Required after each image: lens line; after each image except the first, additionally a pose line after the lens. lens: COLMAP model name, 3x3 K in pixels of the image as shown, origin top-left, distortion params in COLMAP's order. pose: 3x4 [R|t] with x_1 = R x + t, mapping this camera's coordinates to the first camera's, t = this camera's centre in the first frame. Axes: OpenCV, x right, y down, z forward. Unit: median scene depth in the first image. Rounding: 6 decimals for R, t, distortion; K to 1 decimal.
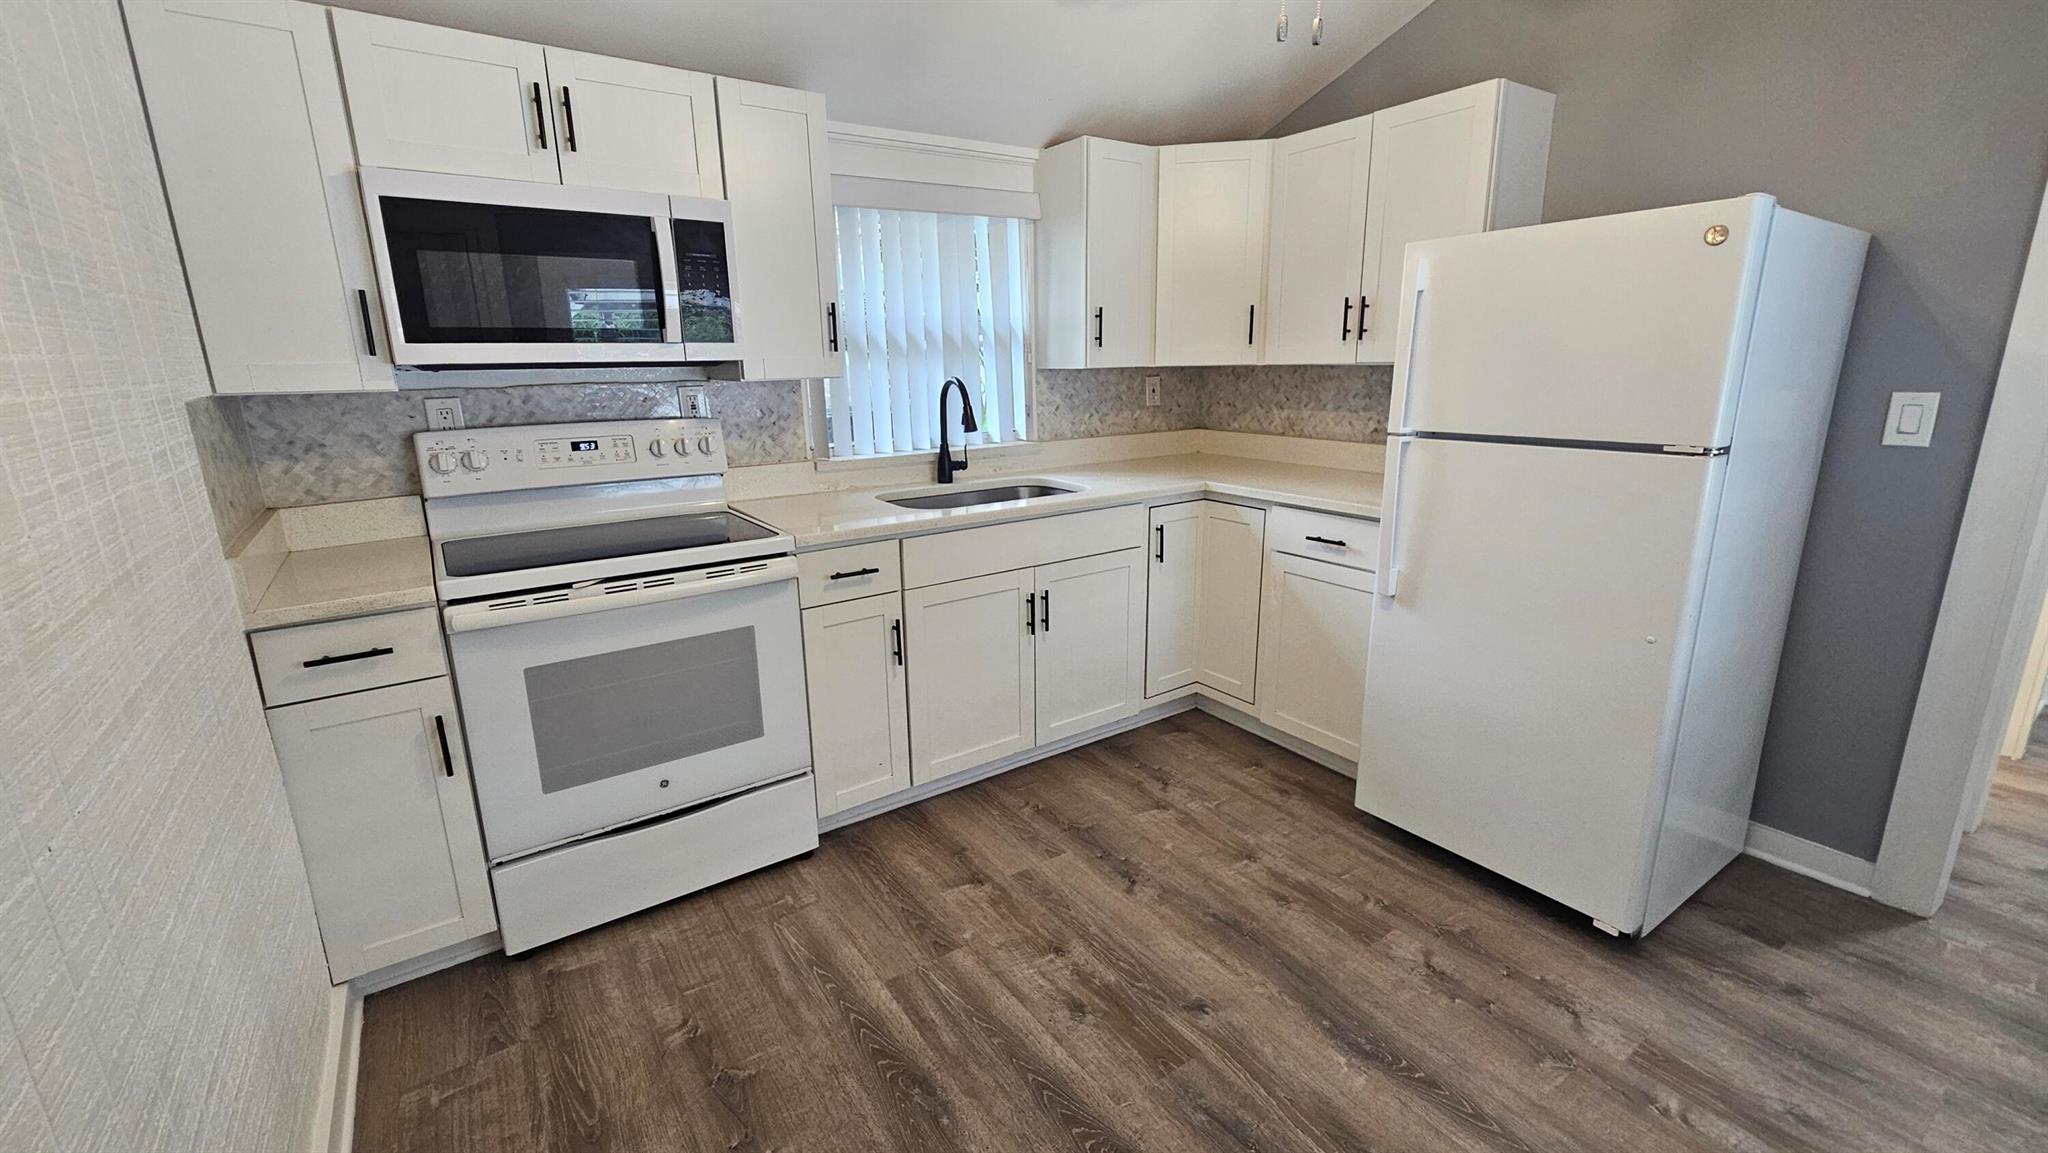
lens RADIAL K [[836.6, 0, 1027.0], [0, 836.6, 565.0], [0, 0, 1]] dist [0.002991, 0.000362]
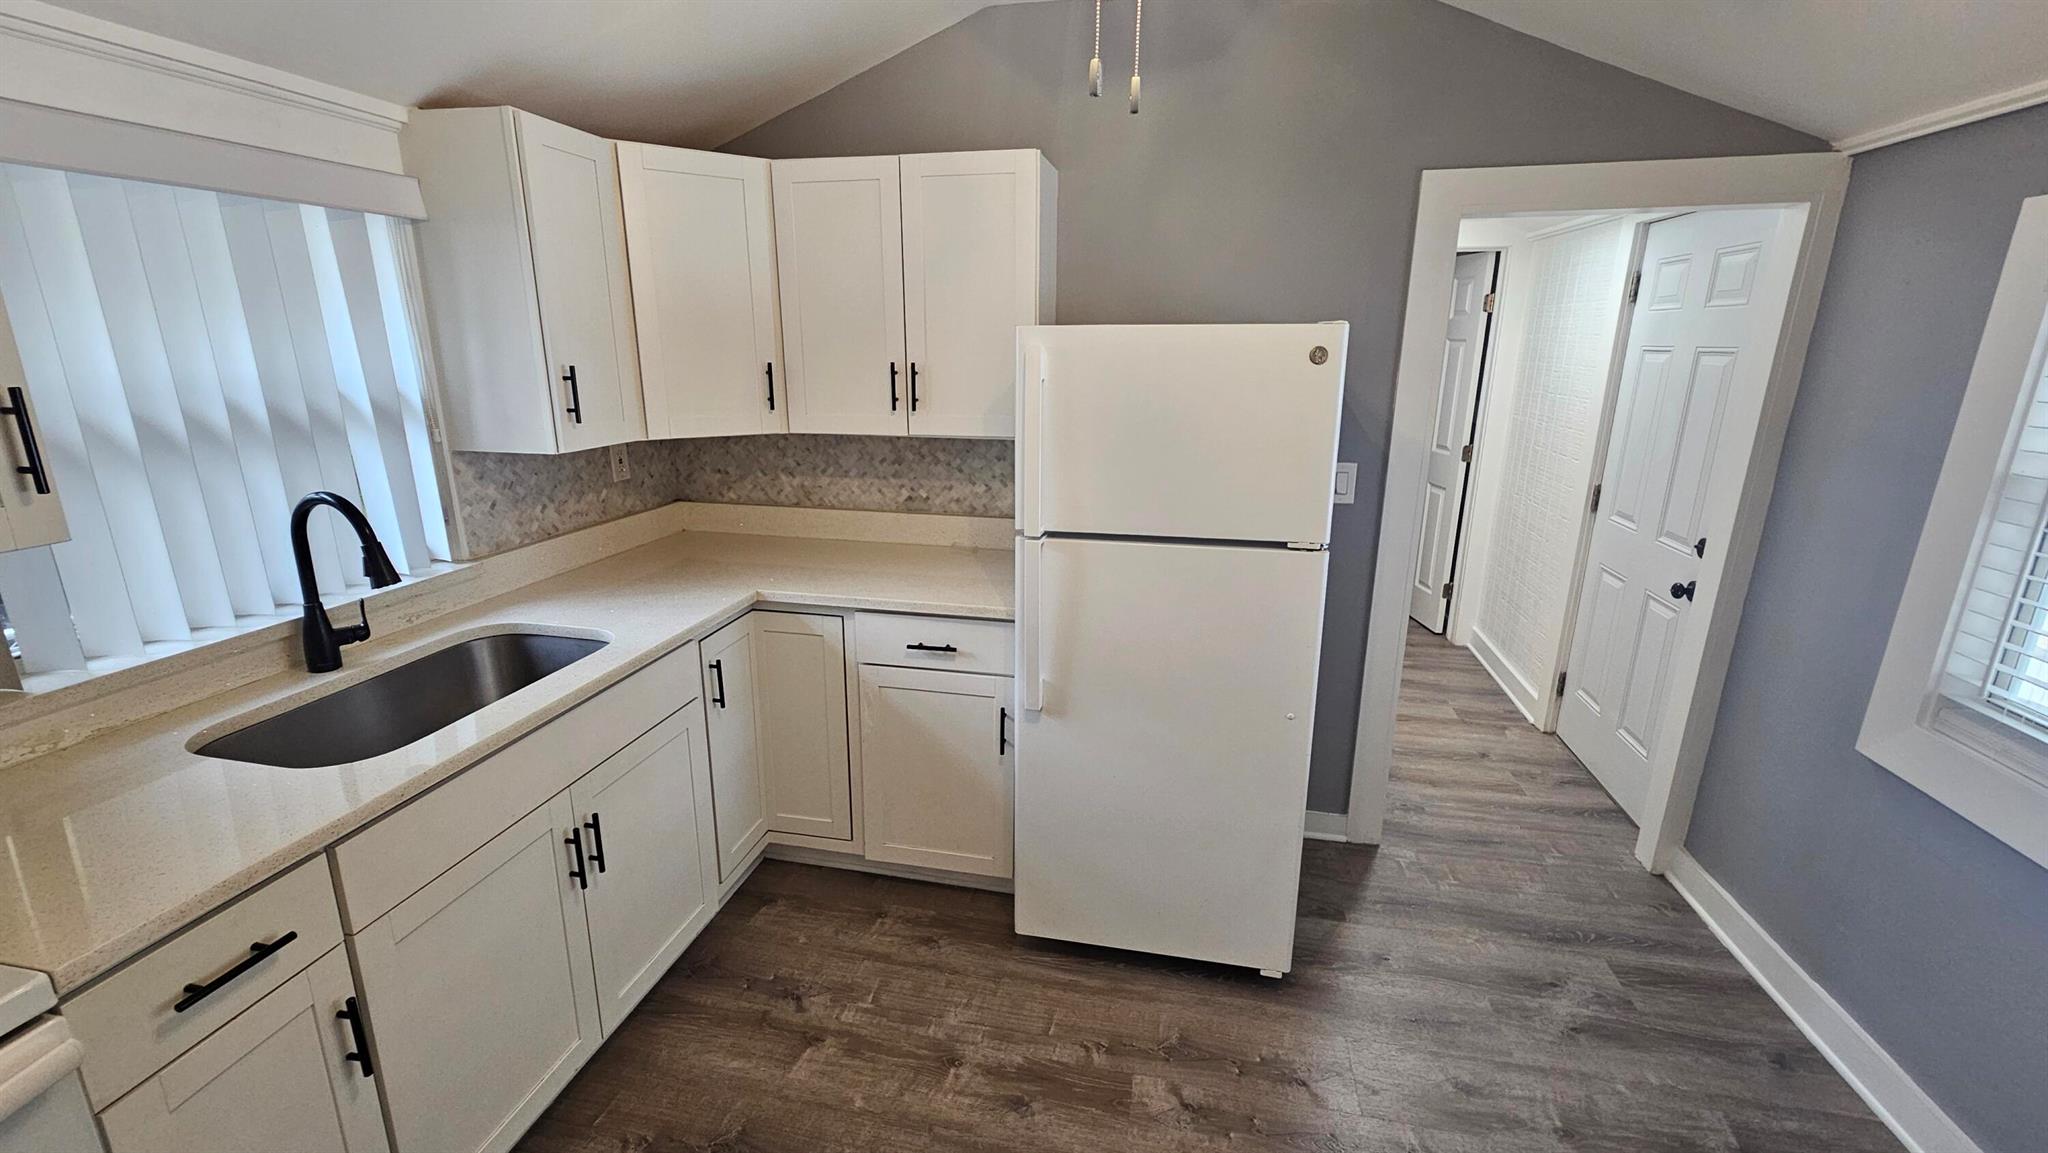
lens RADIAL K [[836.6, 0, 1022.1], [0, 836.6, 567.6], [0, 0, 1]] dist [0.002991, 0.000362]
pose [[0.728855, -0.155018, 0.666888, -0.133423], [0.146963, 0.986750, 0.068751, -0.148616], [-0.668709, 0.047899, 0.741979, 0.273599]]
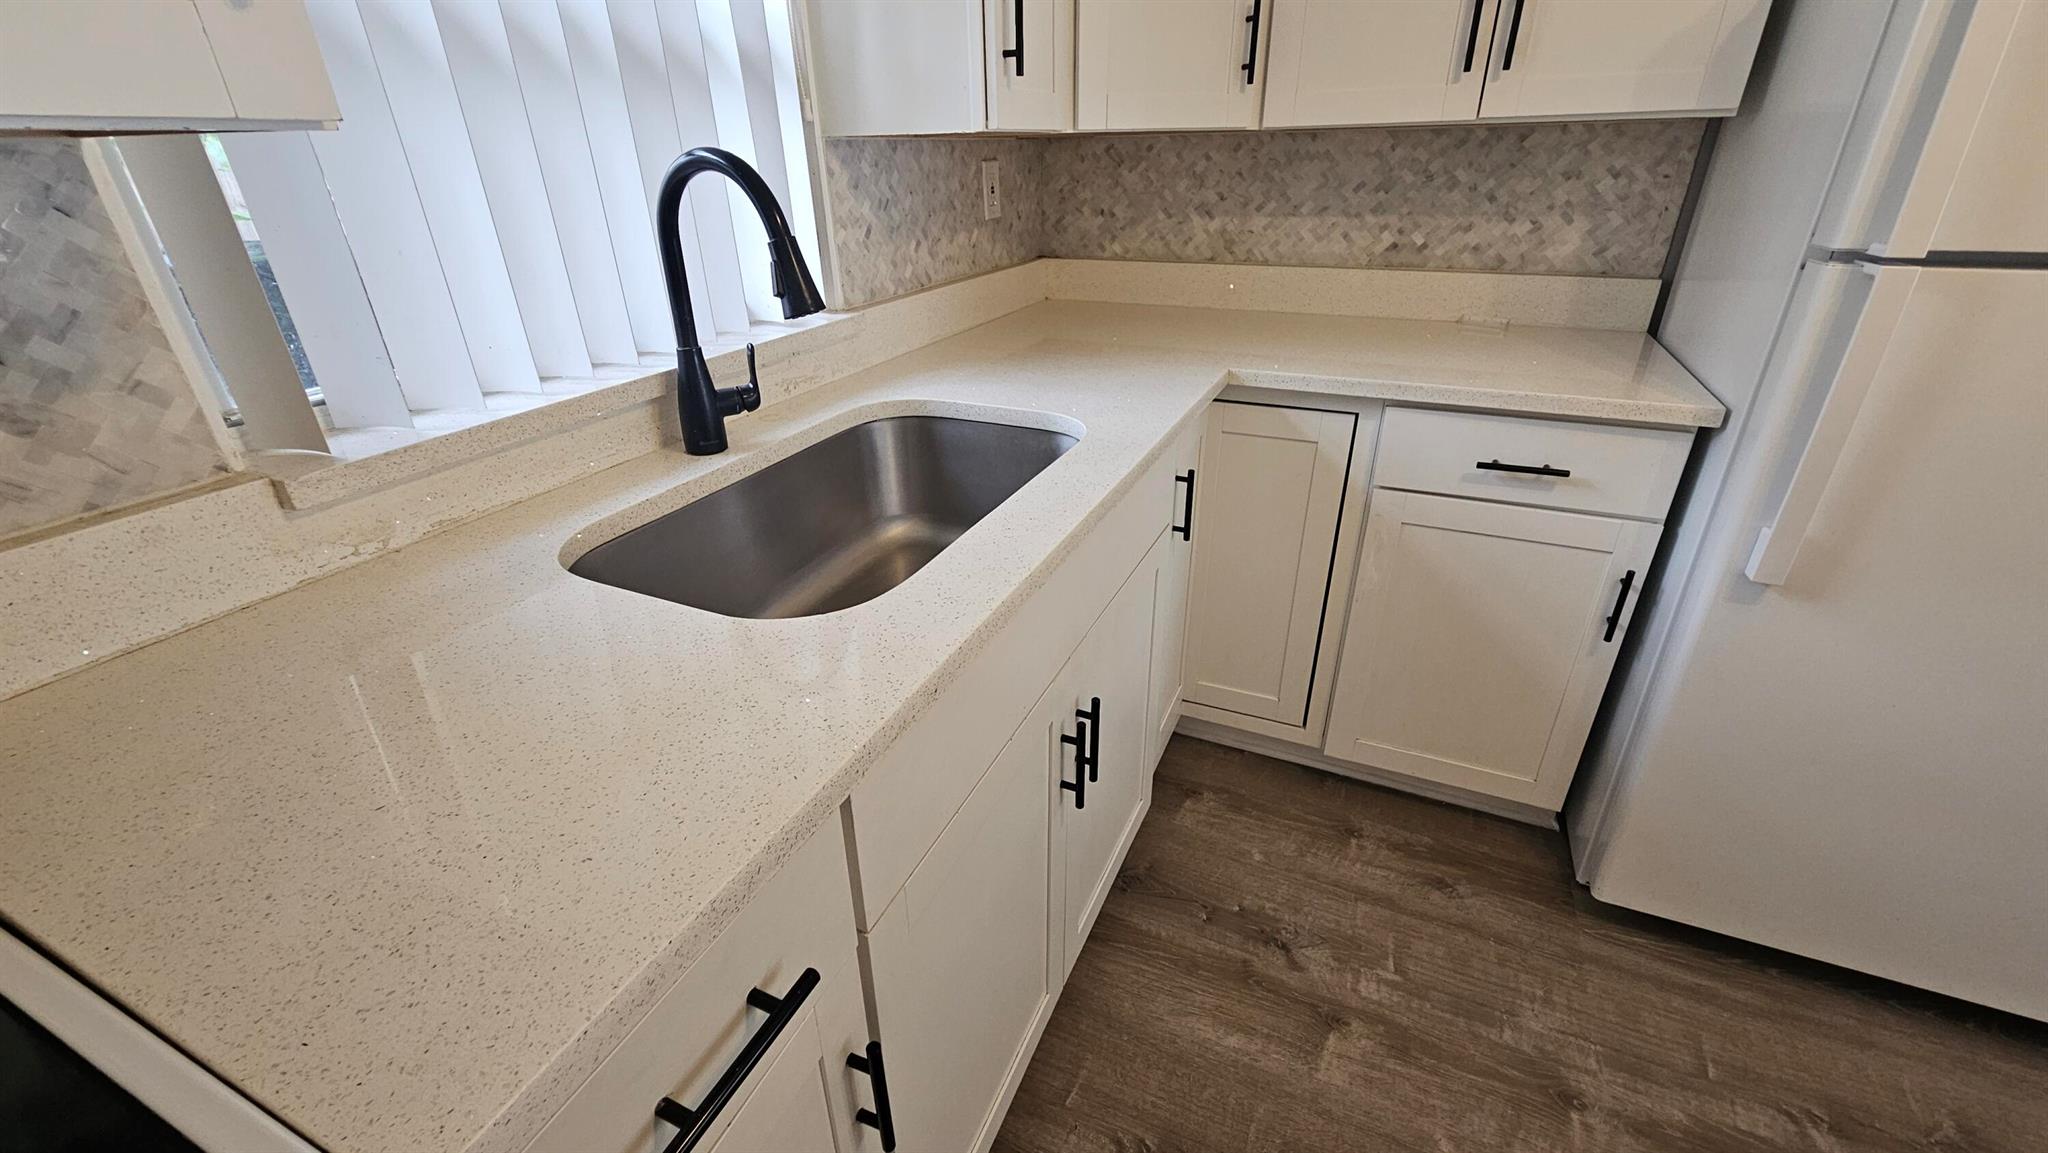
lens RADIAL K [[836.6, 0, 1024.0], [0, 836.6, 566.8], [0, 0, 1]] dist [0.002991, 0.000362]
pose [[0.863120, -0.225705, 0.451753, -0.172476], [0.127562, 0.962997, 0.237412, -0.130509], [-0.488622, -0.147289, 0.859973, 0.643227]]
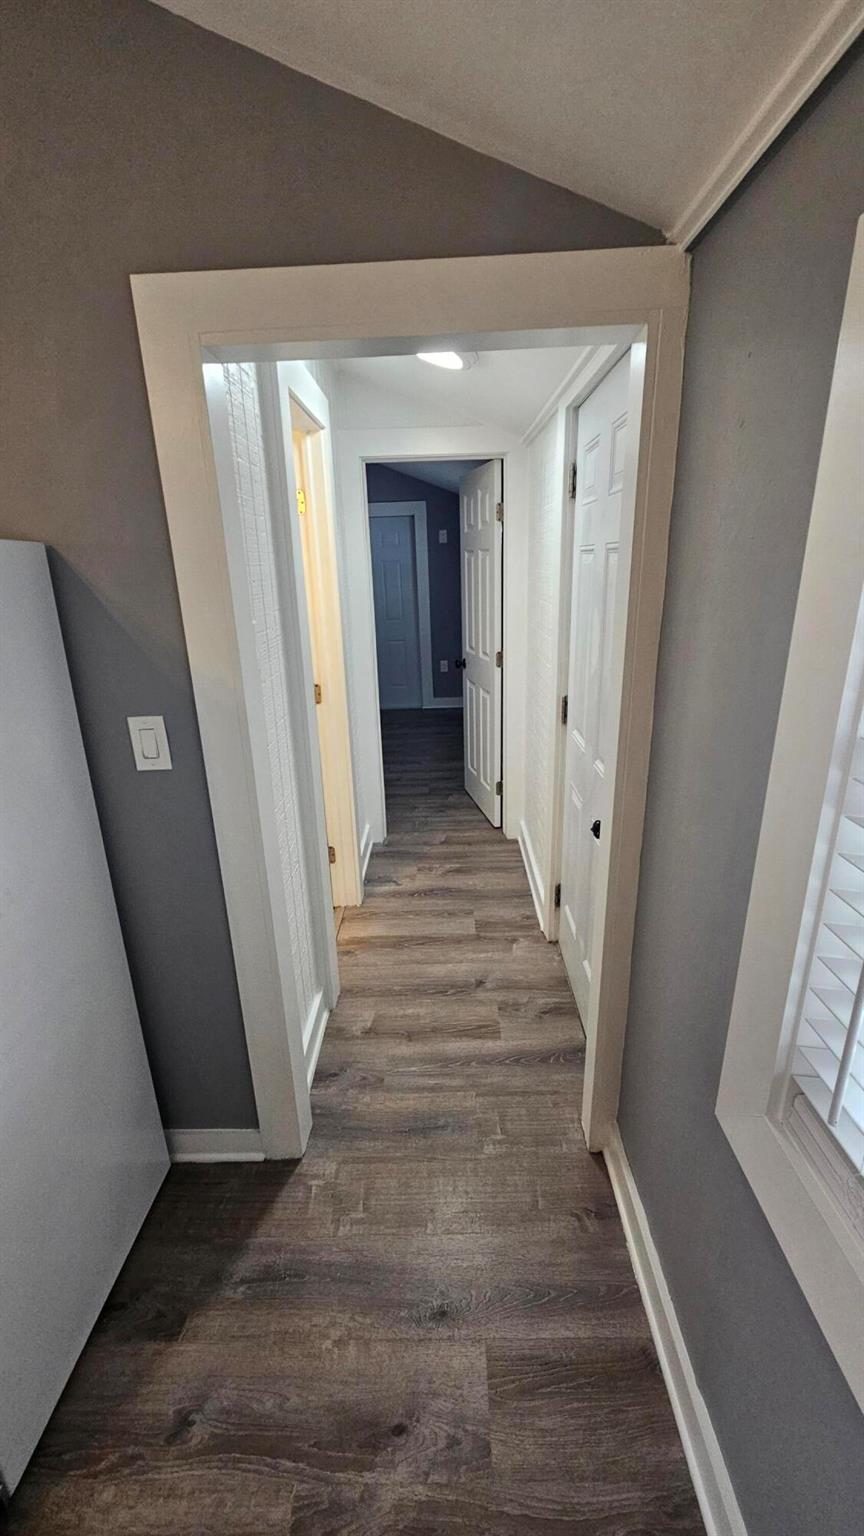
lens RADIAL K [[630.6, 0, 434.6], [0, 630.6, 774.1], [0, 0, 1]] dist [0.003408, -0.000010]
pose [[0.582973, -0.252471, 0.772270, 0.489057], [0.213064, 0.964737, 0.154554, -0.130477], [-0.784058, 0.074443, 0.616208, 0.222546]]
